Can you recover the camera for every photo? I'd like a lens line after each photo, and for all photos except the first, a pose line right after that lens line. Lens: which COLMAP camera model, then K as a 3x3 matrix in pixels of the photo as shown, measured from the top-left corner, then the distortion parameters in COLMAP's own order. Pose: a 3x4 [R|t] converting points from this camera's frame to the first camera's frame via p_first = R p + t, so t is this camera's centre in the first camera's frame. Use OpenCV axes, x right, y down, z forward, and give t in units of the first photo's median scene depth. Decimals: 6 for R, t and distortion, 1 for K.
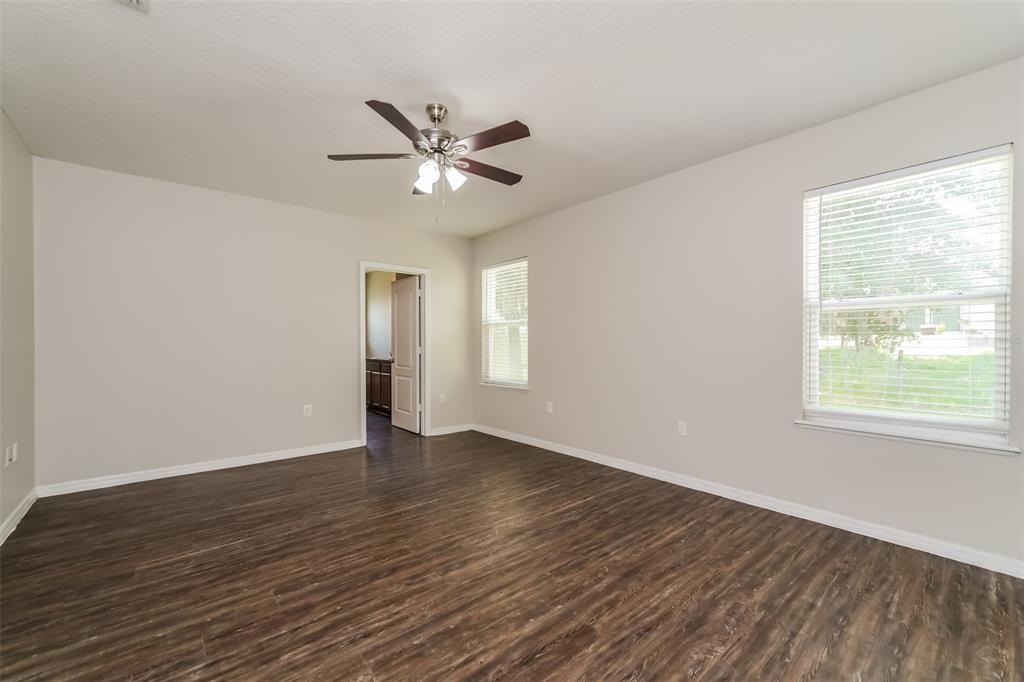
lens RADIAL K [[422.5, 0, 512.3], [0, 422.5, 343.1], [0, 0, 1]] dist [0.010420, 0.000549]
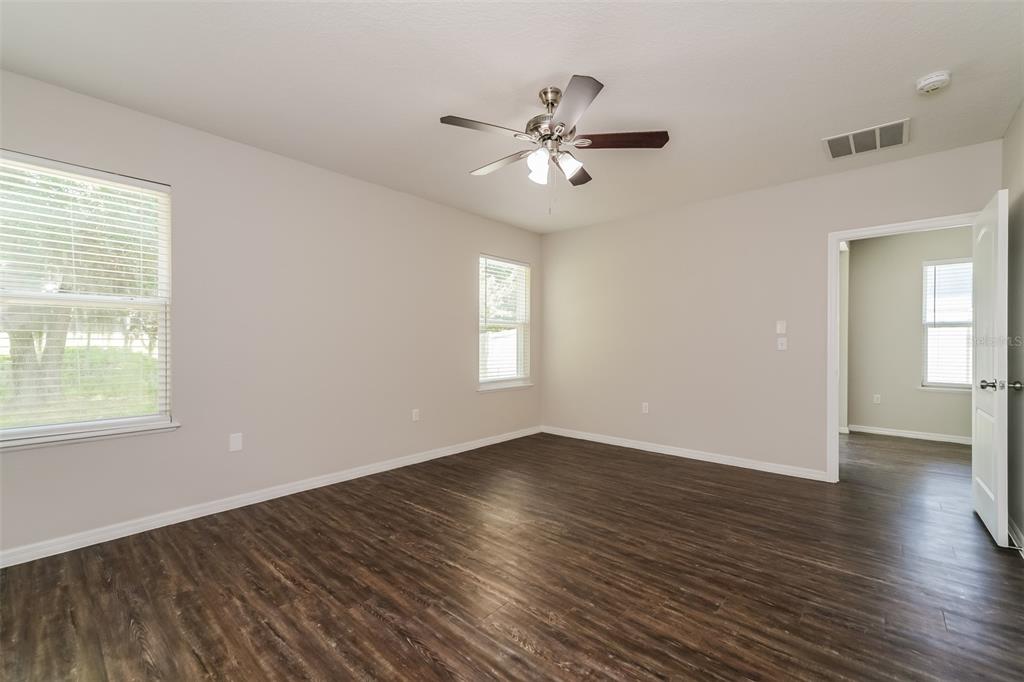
lens RADIAL K [[422.5, 0, 516.6], [0, 422.5, 341.8], [0, 0, 1]] dist [0.010420, 0.000549]
pose [[-0.142589, 0.005015, 0.989769, -1.361520], [-0.003398, 0.999979, -0.005556, 0.006828], [-0.989776, -0.004156, -0.142569, 1.503748]]
